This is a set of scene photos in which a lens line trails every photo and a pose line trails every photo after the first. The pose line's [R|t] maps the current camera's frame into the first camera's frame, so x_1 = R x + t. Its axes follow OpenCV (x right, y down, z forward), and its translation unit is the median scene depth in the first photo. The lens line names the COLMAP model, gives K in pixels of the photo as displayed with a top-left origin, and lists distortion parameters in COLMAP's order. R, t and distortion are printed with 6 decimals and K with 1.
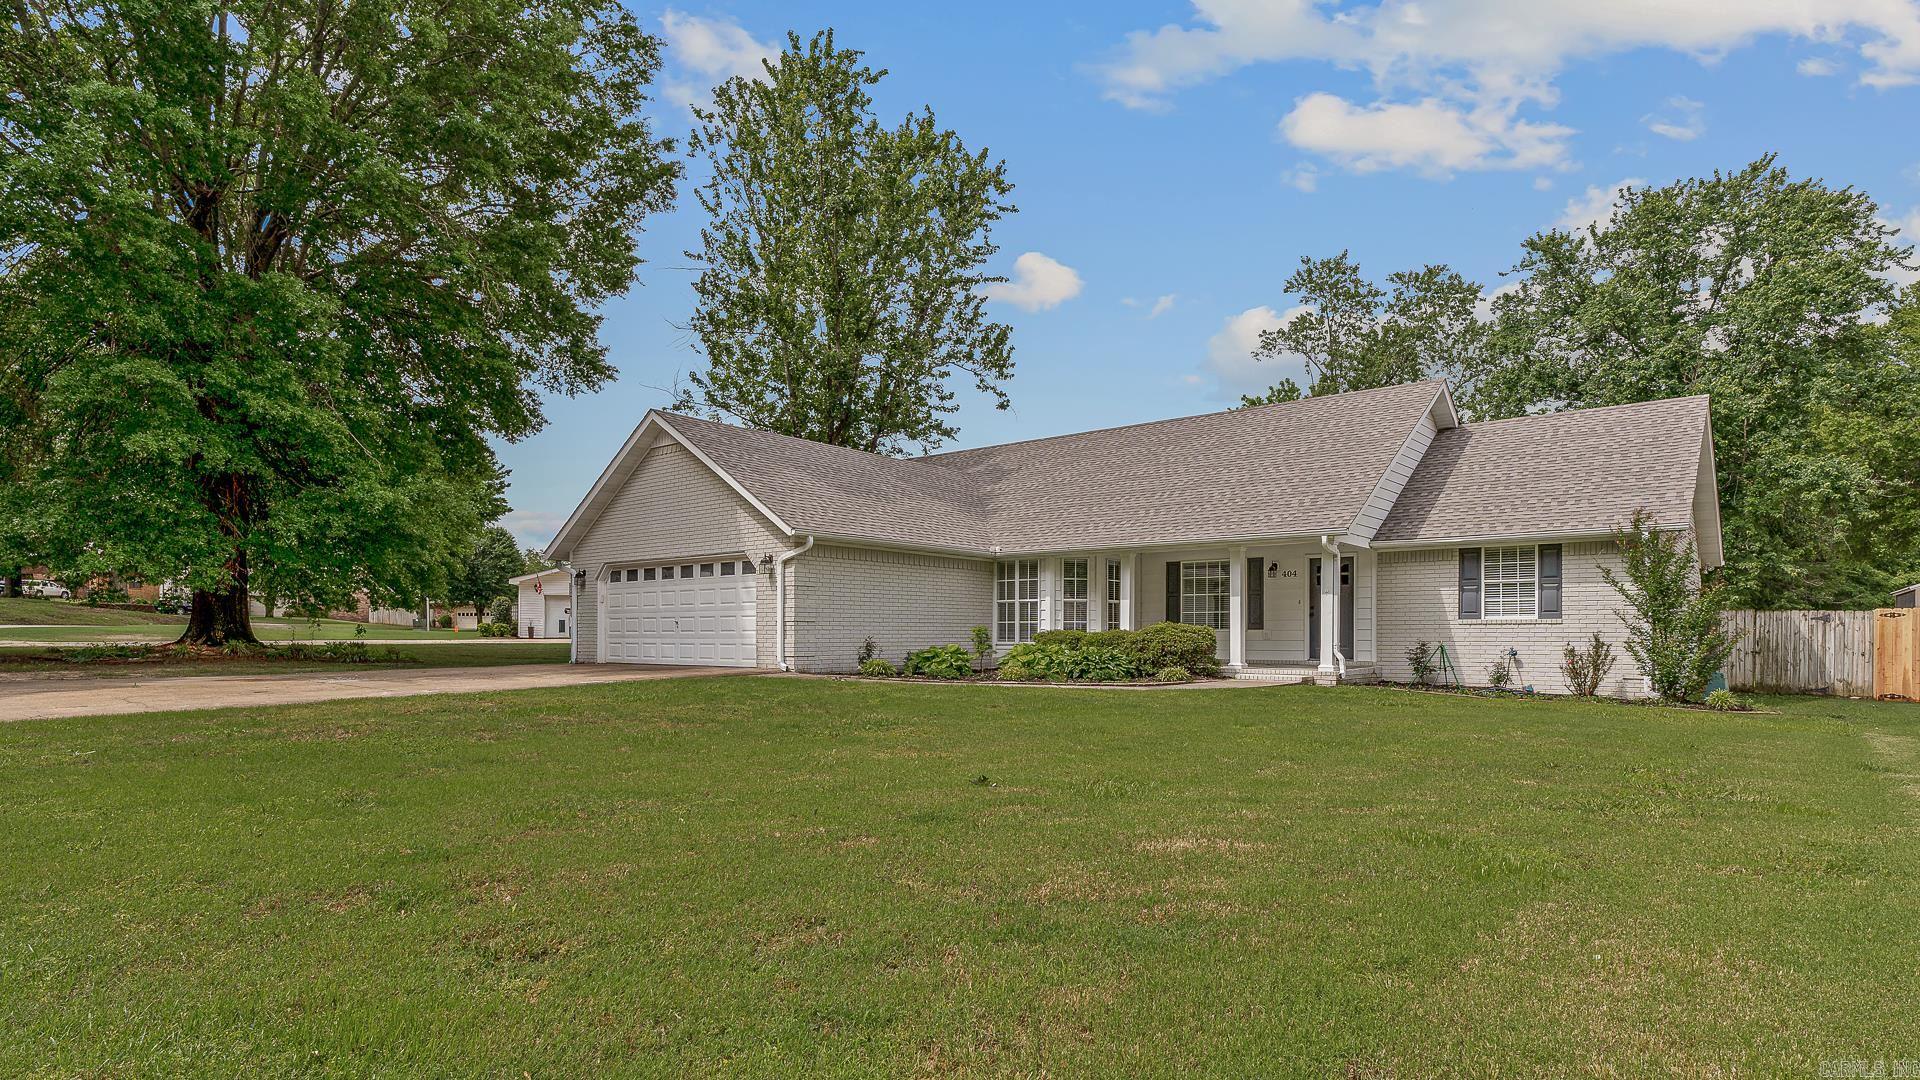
lens RADIAL K [[959.8, 0, 960.0], [0, 959.8, 540.0], [0, 0, 1]] dist [-0.093092, -0.000678]
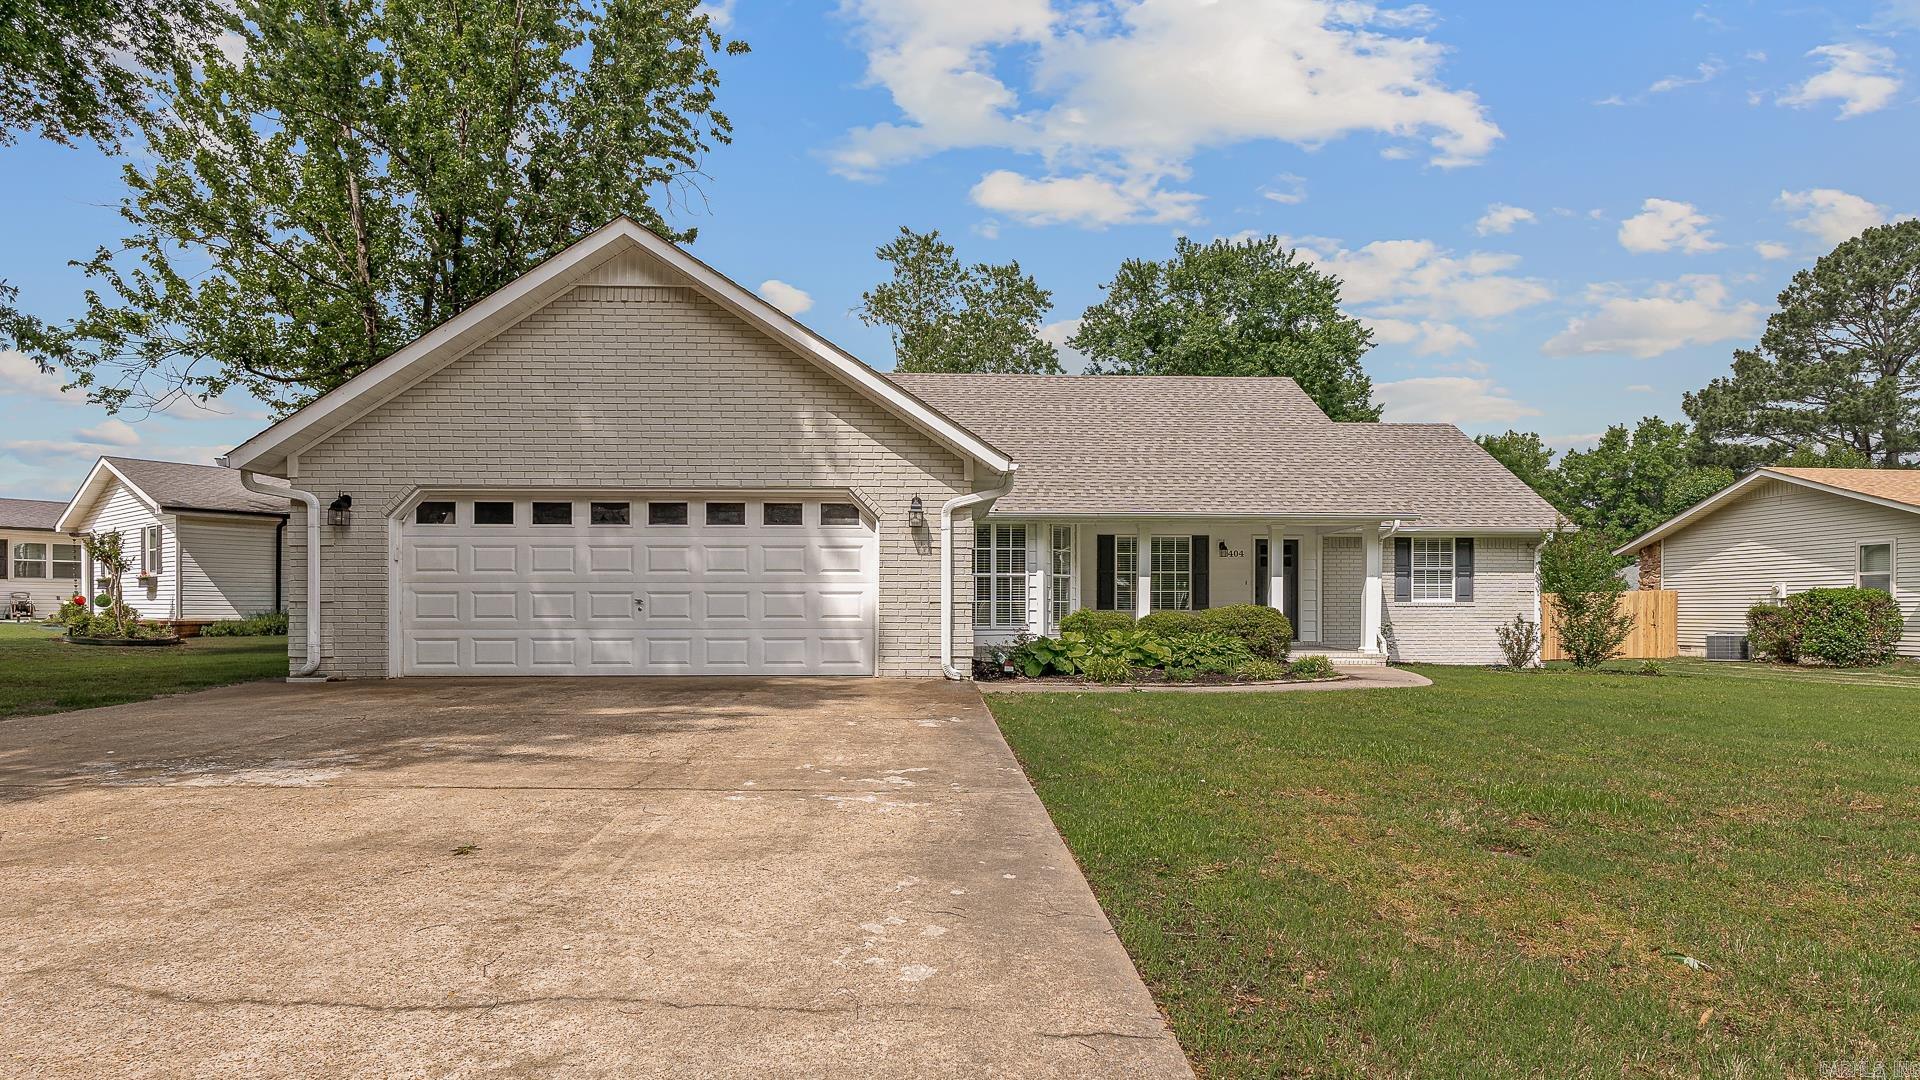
lens RADIAL K [[959.8, 0, 960.0], [0, 959.8, 540.0], [0, 0, 1]] dist [-0.093092, -0.000678]
pose [[0.750678, 0.043504, 0.659234, -0.558006], [-0.064564, 0.997884, 0.007667, 0.034224], [-0.657505, -0.048318, 0.751899, 0.468995]]
